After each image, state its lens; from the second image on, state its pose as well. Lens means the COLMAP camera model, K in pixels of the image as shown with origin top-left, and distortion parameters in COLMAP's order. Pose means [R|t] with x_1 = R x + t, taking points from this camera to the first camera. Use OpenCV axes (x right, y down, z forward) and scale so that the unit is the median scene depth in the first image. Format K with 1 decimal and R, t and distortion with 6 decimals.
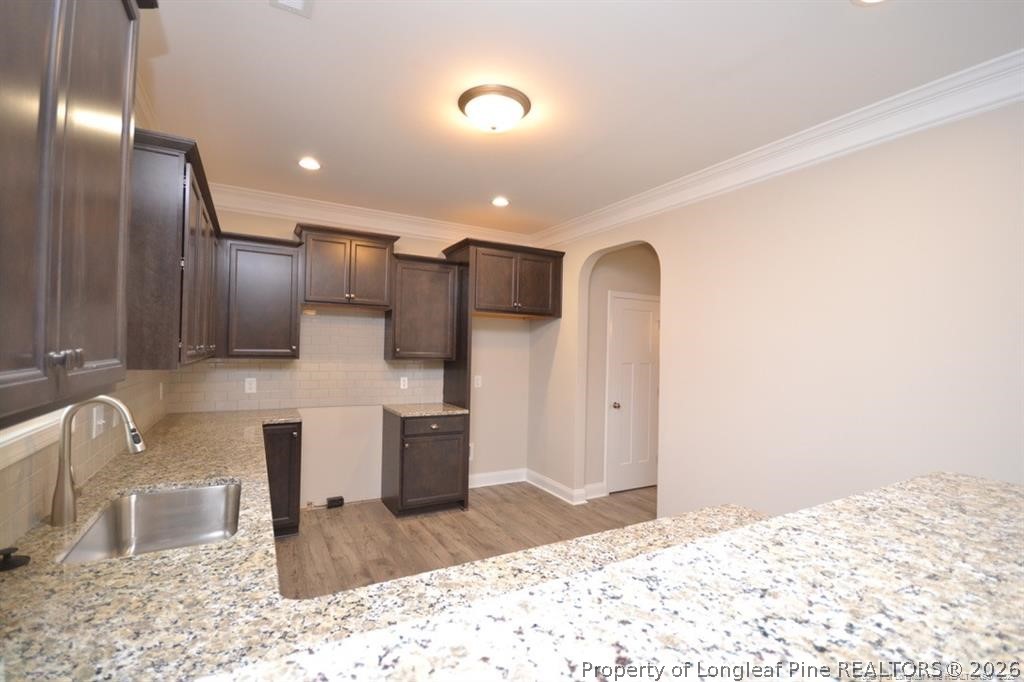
lens RADIAL K [[453.5, 0, 505.0], [0, 453.5, 349.5], [0, 0, 1]] dist [0.004042, -0.007220]
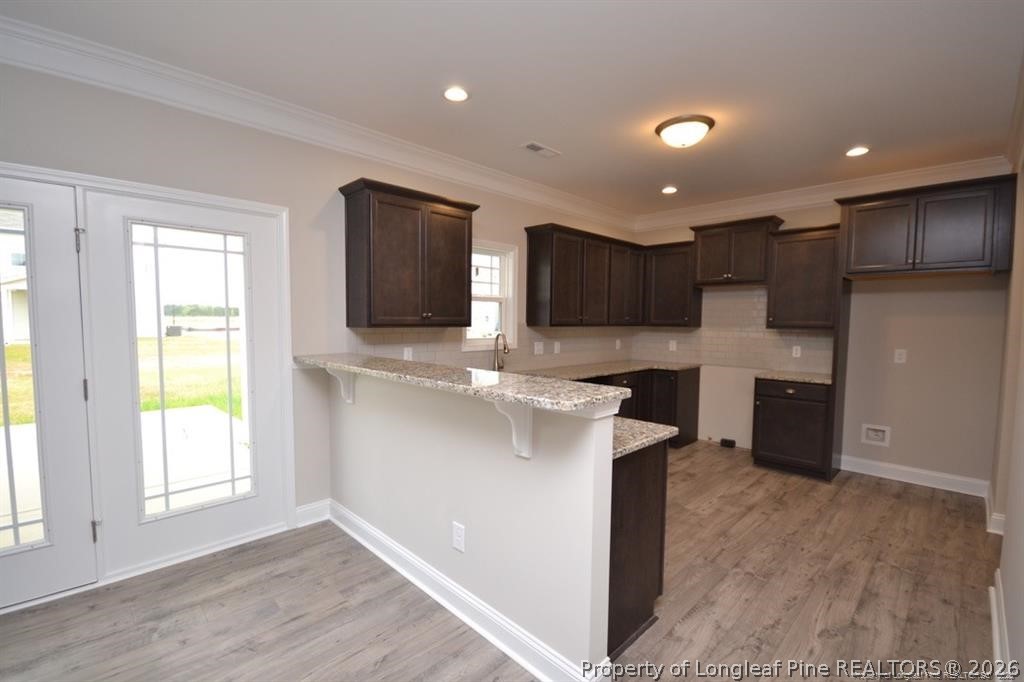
lens RADIAL K [[453.5, 0, 505.0], [0, 453.5, 349.5], [0, 0, 1]] dist [0.004042, -0.007220]
pose [[0.260280, 0.038499, -0.964765, 0.677823], [-0.002582, 0.999229, 0.039177, 0.033527], [0.965530, -0.007706, 0.260179, 0.091942]]
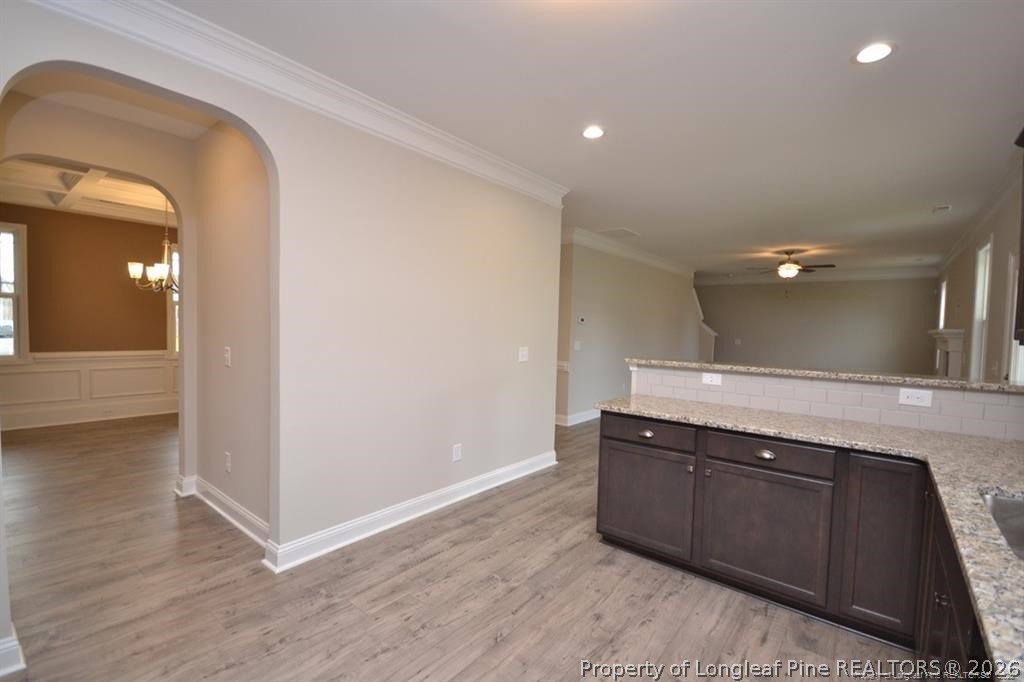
lens RADIAL K [[453.5, 0, 505.0], [0, 453.5, 349.5], [0, 0, 1]] dist [0.004042, -0.007220]
pose [[-0.358520, -0.086826, 0.929475, -0.390673], [-0.038079, 0.996197, 0.078371, 0.013655], [-0.932745, -0.007296, -0.360463, 0.819001]]
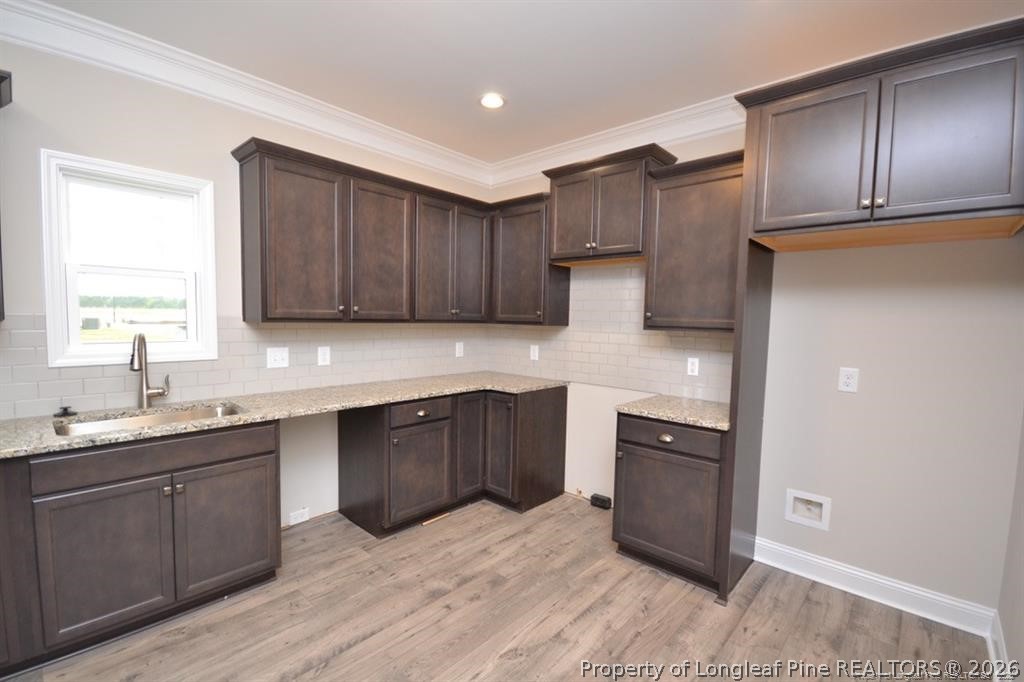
lens RADIAL K [[453.5, 0, 505.0], [0, 453.5, 349.5], [0, 0, 1]] dist [0.004042, -0.007220]
pose [[0.306678, 0.048180, -0.950593, 0.353850], [-0.013341, 0.998837, 0.046321, 0.025212], [0.951720, -0.001524, 0.306965, 0.601305]]
